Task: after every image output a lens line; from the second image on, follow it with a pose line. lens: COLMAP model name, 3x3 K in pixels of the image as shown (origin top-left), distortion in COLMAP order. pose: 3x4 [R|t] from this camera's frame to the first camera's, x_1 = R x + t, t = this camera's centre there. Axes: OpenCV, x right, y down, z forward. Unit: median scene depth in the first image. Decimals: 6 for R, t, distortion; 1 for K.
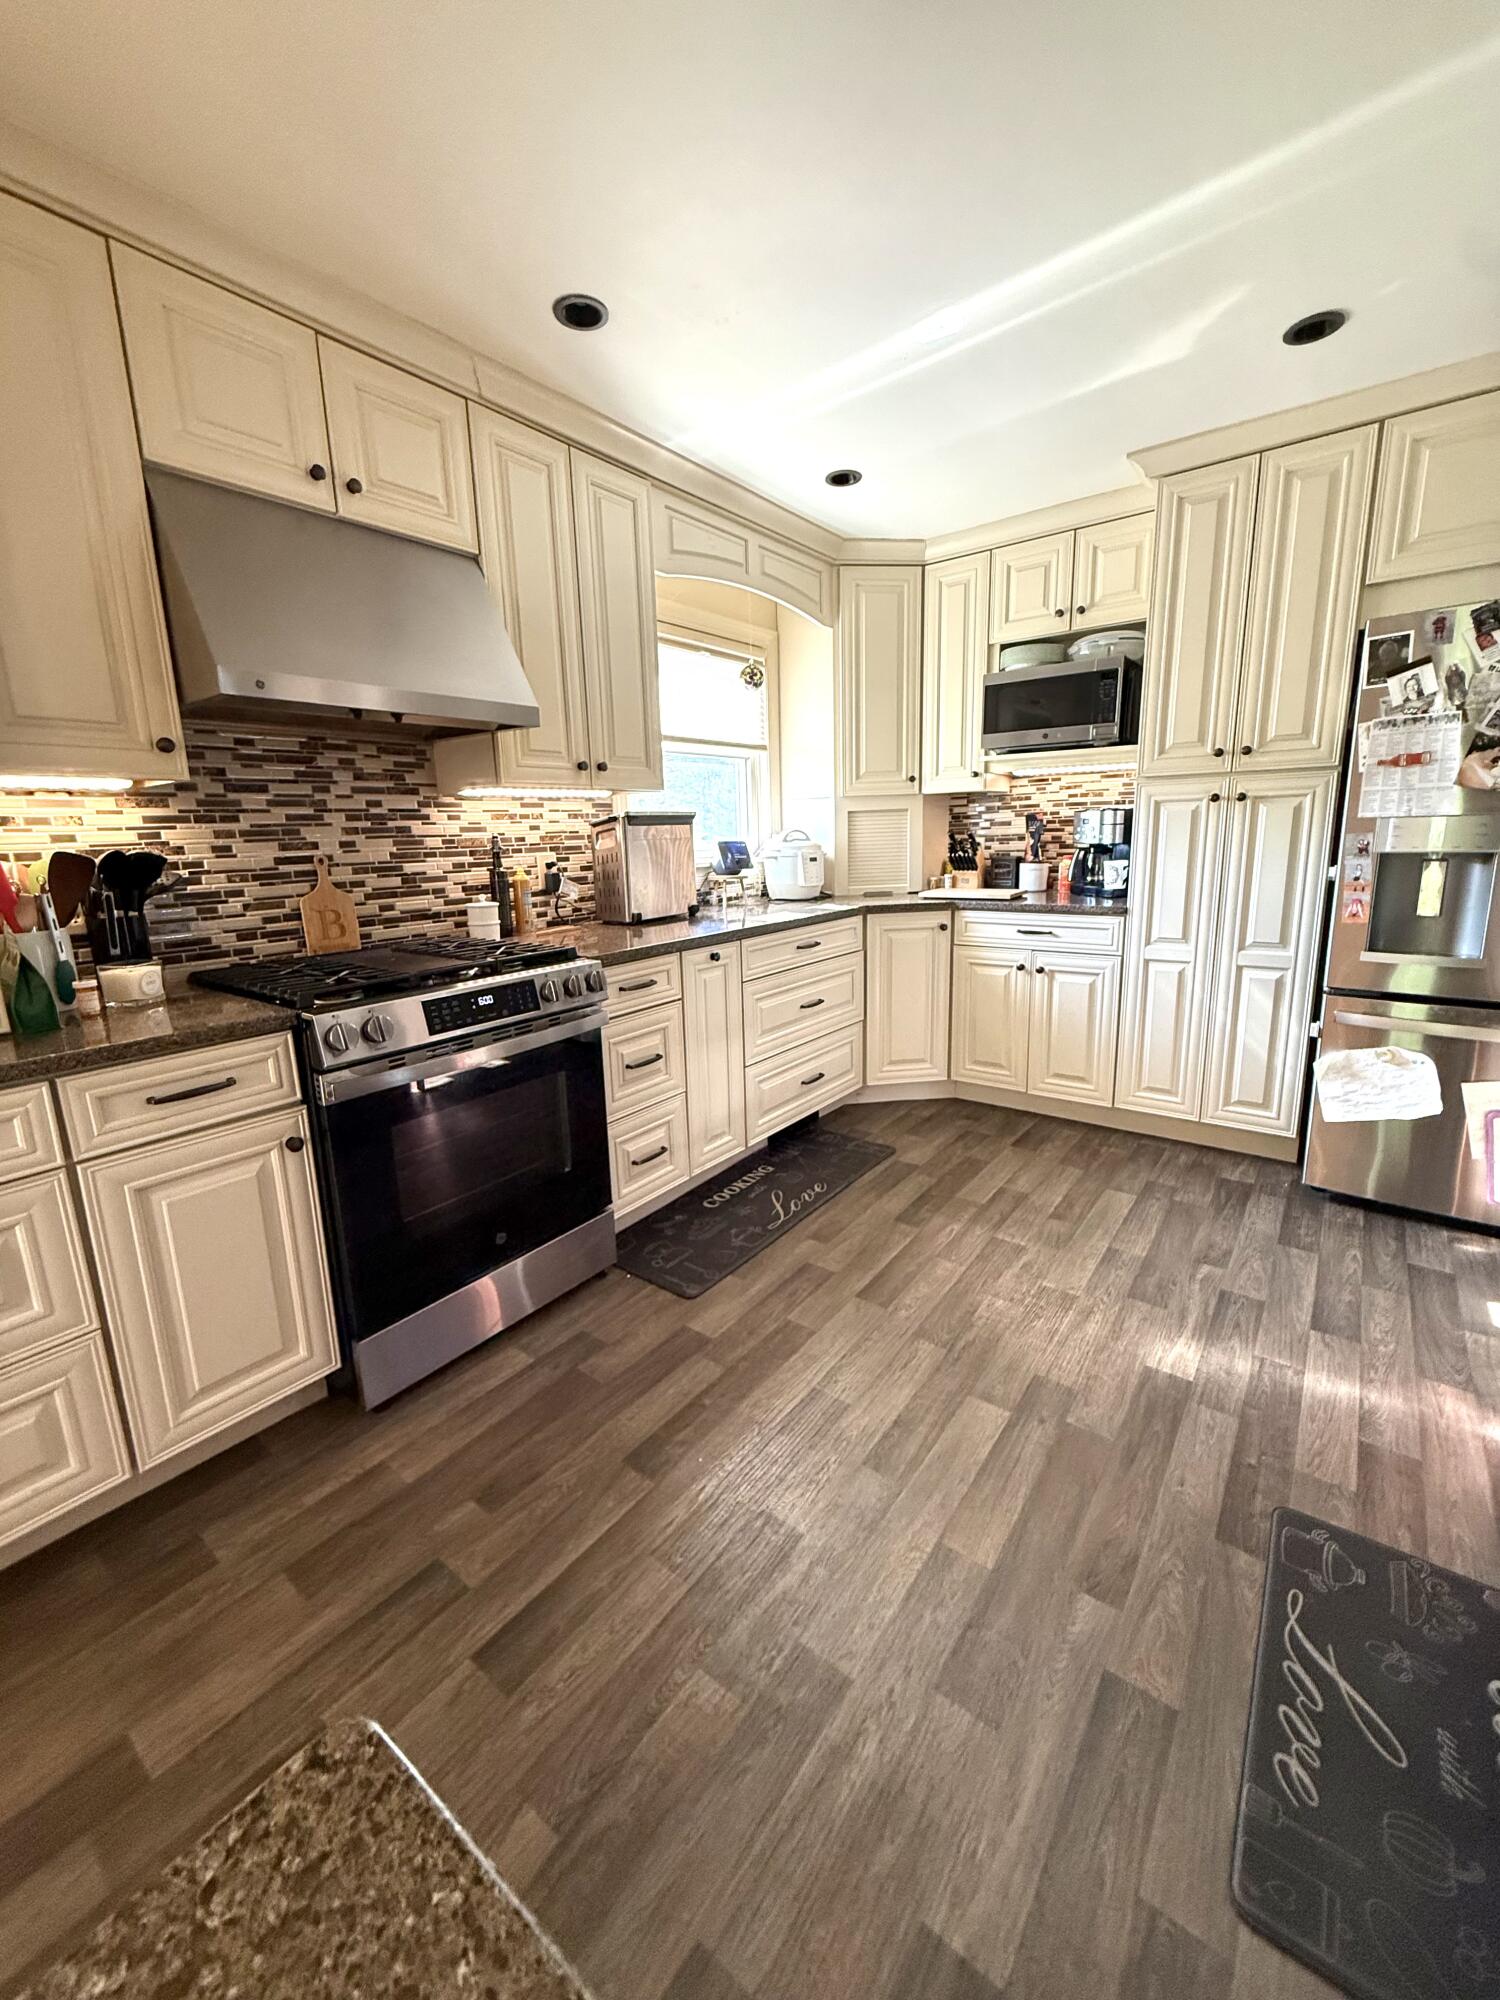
lens RADIAL K [[799.9, 0, 744.1], [0, 799.9, 996.8], [0, 0, 1]] dist [-0.000854, -0.000425]
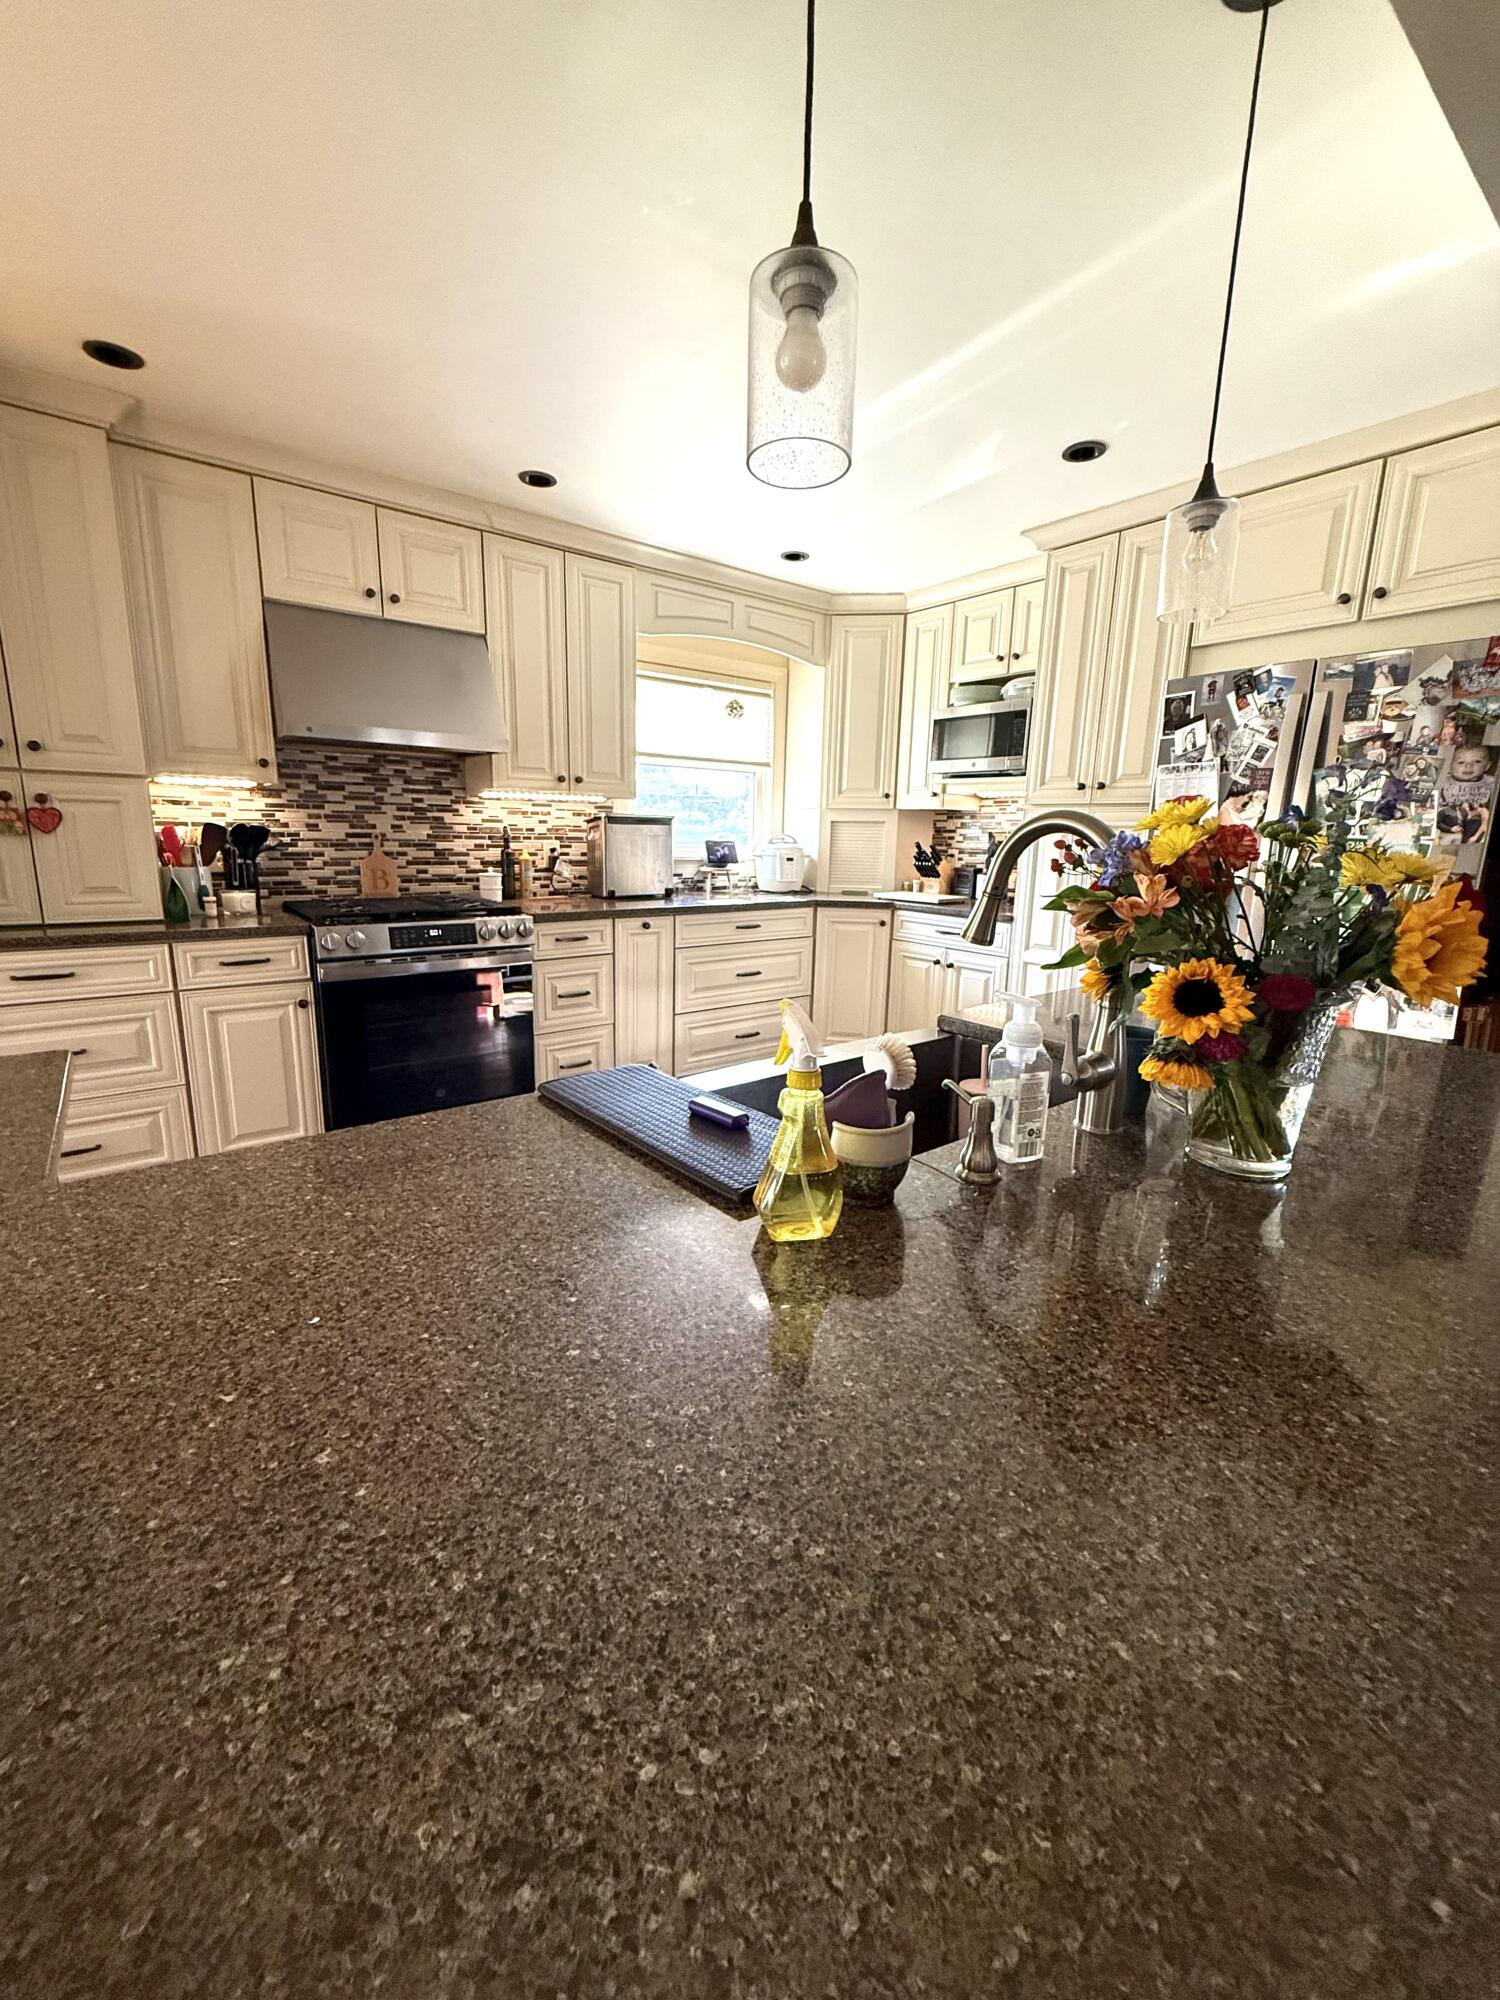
lens RADIAL K [[799.9, 0, 741.1], [0, 799.9, 995.7], [0, 0, 1]] dist [-0.000854, -0.000425]
pose [[0.964599, 0.102604, -0.242944, 0.487792], [-0.102410, 0.994651, 0.013459, 0.034396], [0.243025, 0.011897, 0.969947, -0.268924]]
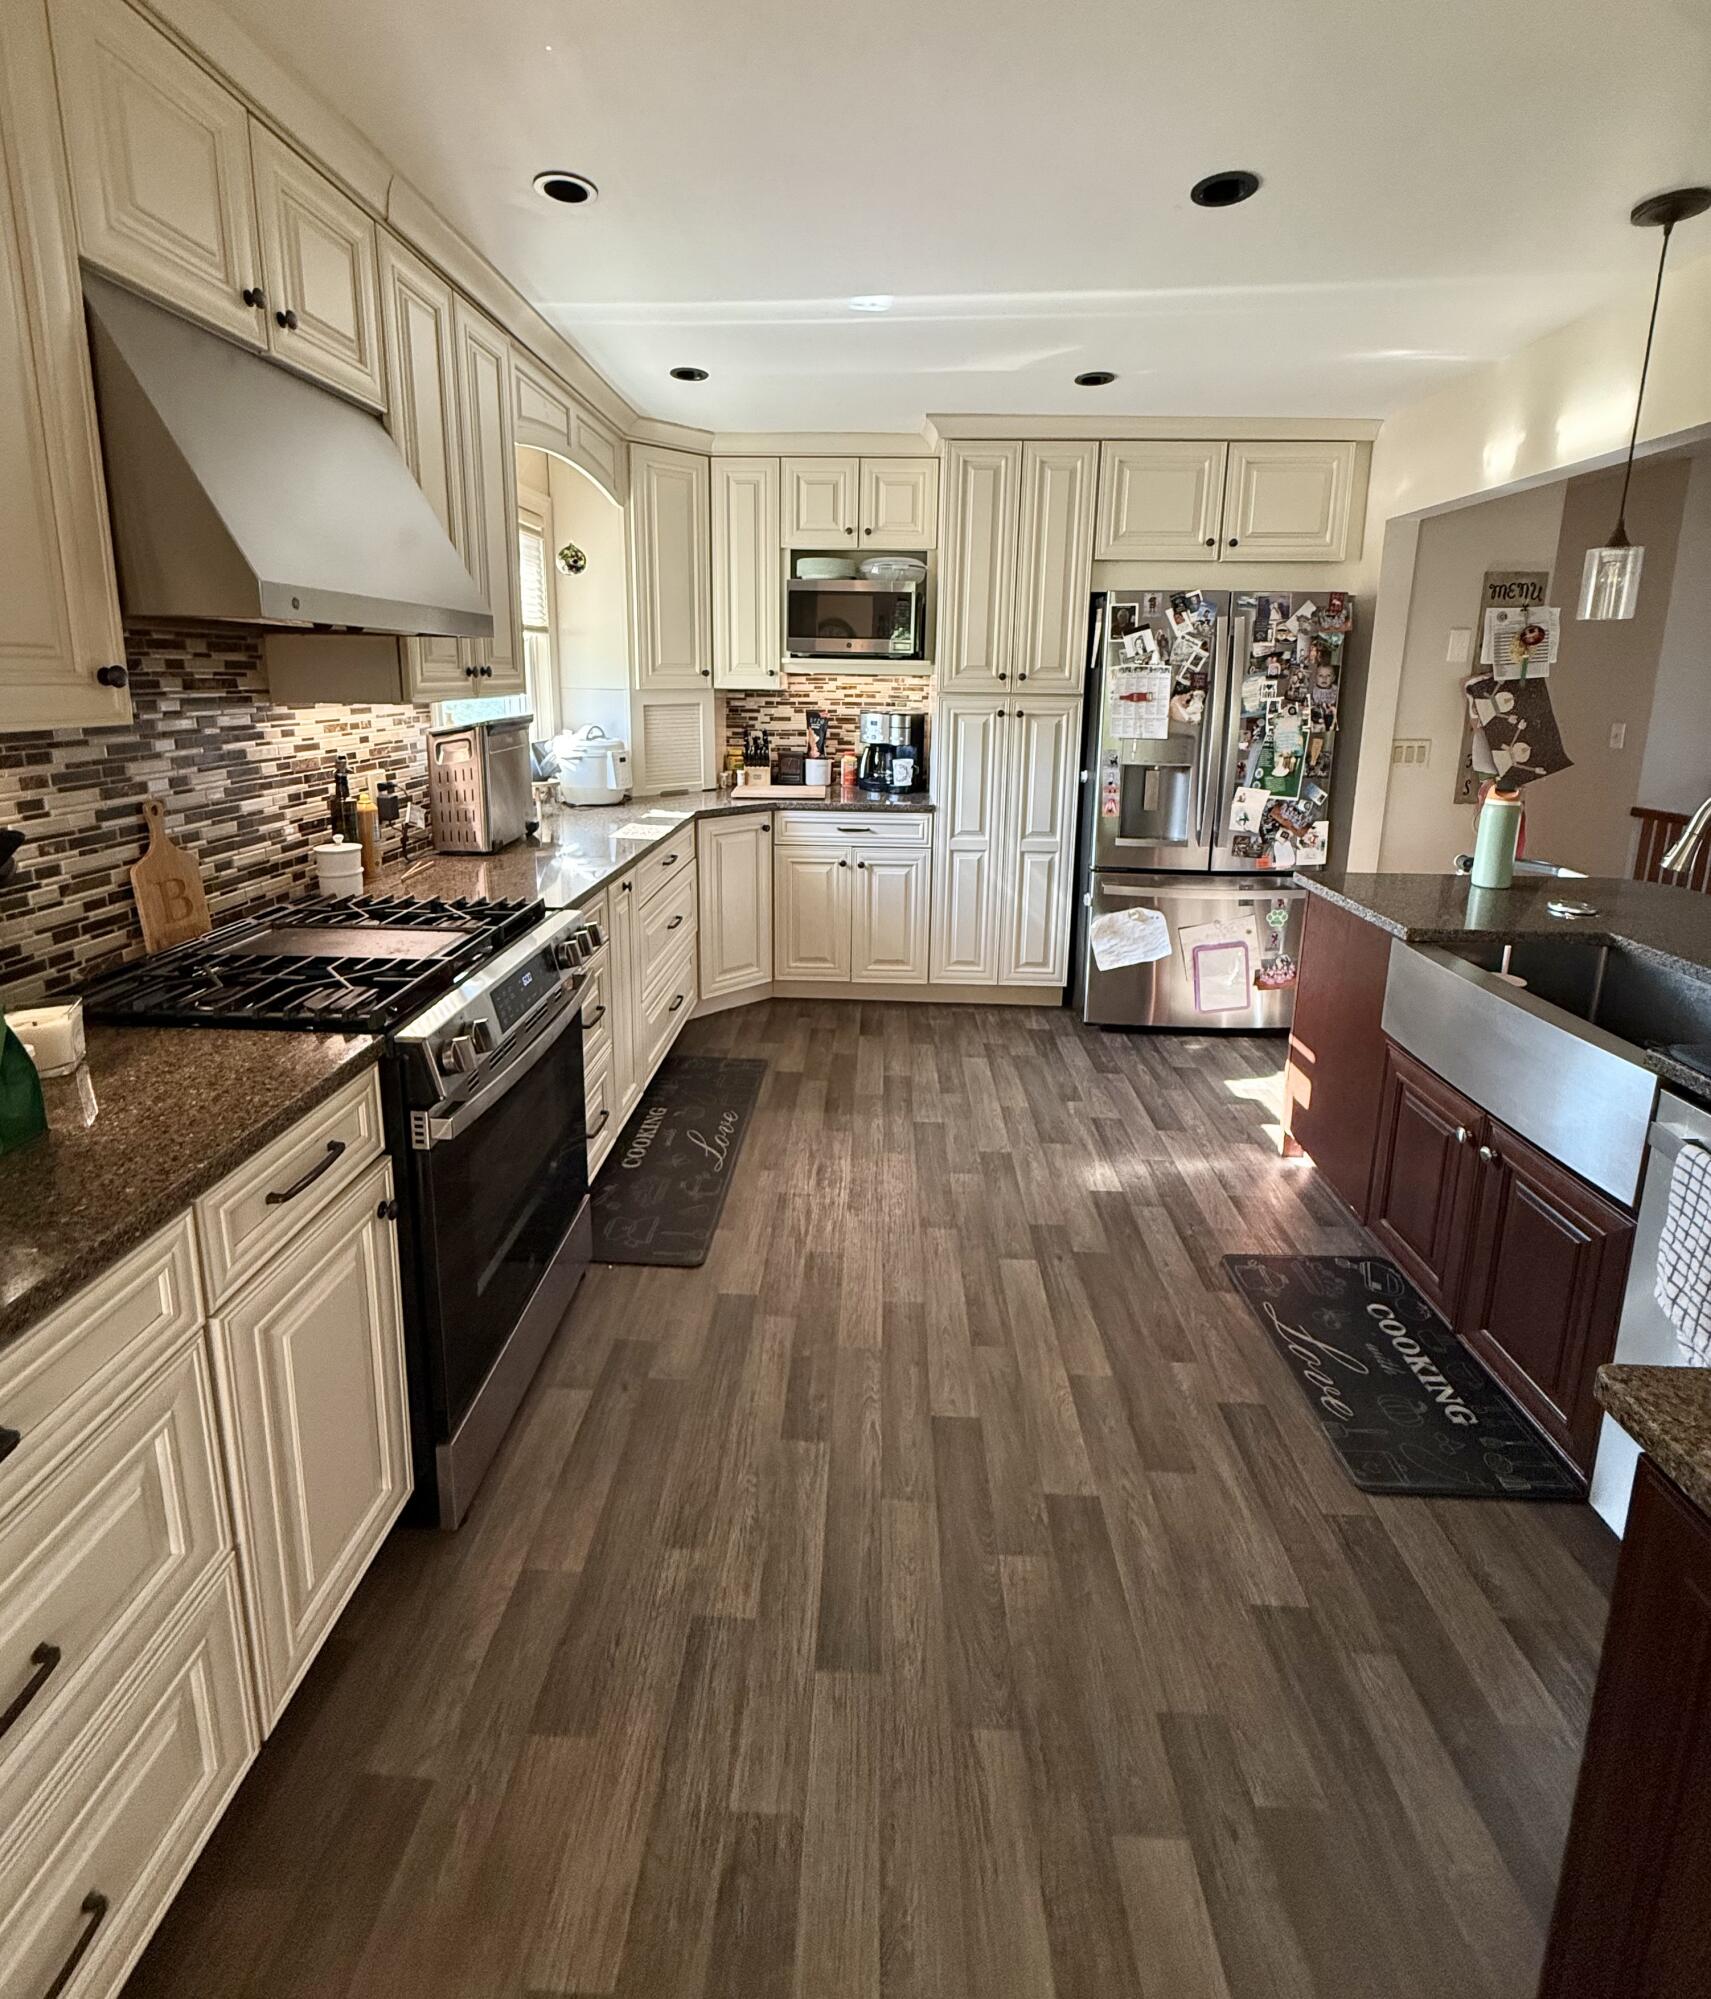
lens RADIAL K [[918.5, 0, 848.7], [0, 918.5, 849.2], [0, 0, 1]] dist [-0.003661, -0.000684]
pose [[0.815879, -0.070757, 0.573878, -0.454773], [0.082386, 0.996584, 0.005747, -0.083862], [-0.572324, 0.042591, 0.818921, 0.016537]]
